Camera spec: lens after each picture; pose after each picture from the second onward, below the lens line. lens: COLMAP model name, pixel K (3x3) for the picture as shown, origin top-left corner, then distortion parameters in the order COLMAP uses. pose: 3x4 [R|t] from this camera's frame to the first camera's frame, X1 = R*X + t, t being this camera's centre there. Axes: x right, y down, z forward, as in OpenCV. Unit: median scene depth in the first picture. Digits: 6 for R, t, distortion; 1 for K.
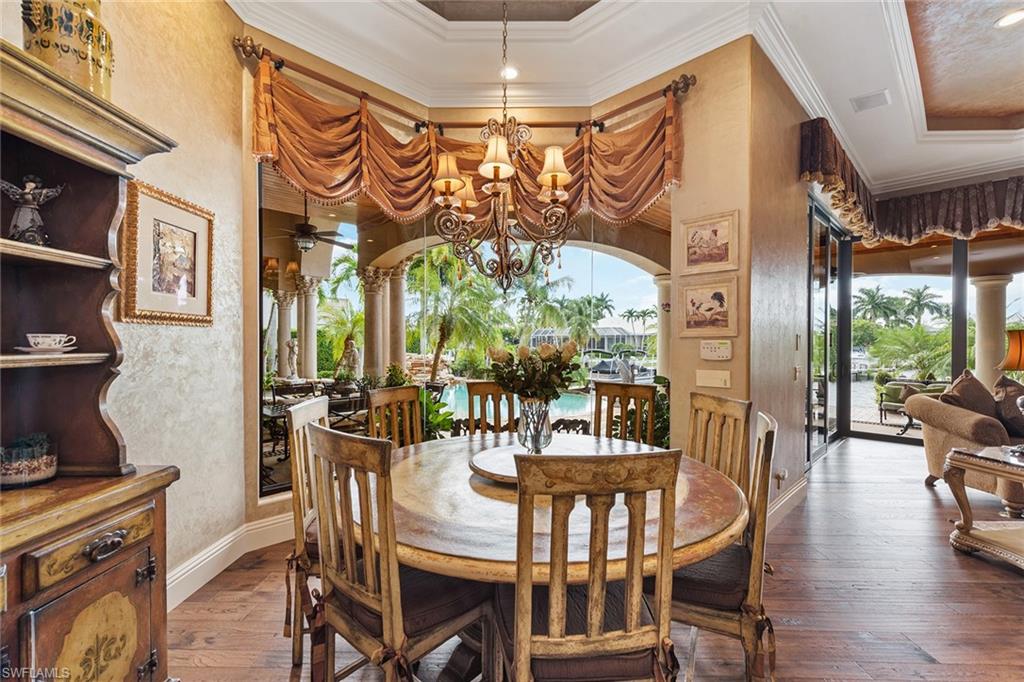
lens RADIAL K [[472.7, 0, 509.9], [0, 472.7, 343.1], [0, 0, 1]] dist [0.001158, 0.000089]
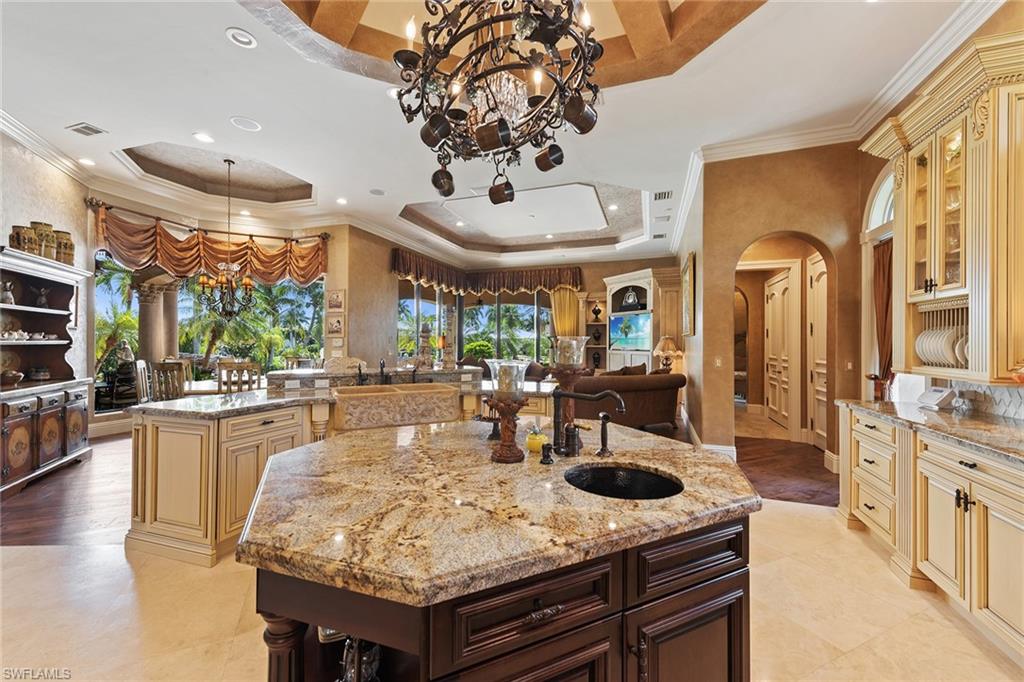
lens RADIAL K [[405.2, 0, 515.2], [0, 405.2, 342.3], [0, 0, 1]] dist [-0.000904, -0.000323]
pose [[0.885321, 0.000739, 0.464979, 0.254259], [0.001312, 0.999991, -0.004089, 0.021783], [-0.464978, 0.004230, 0.885312, -1.316651]]
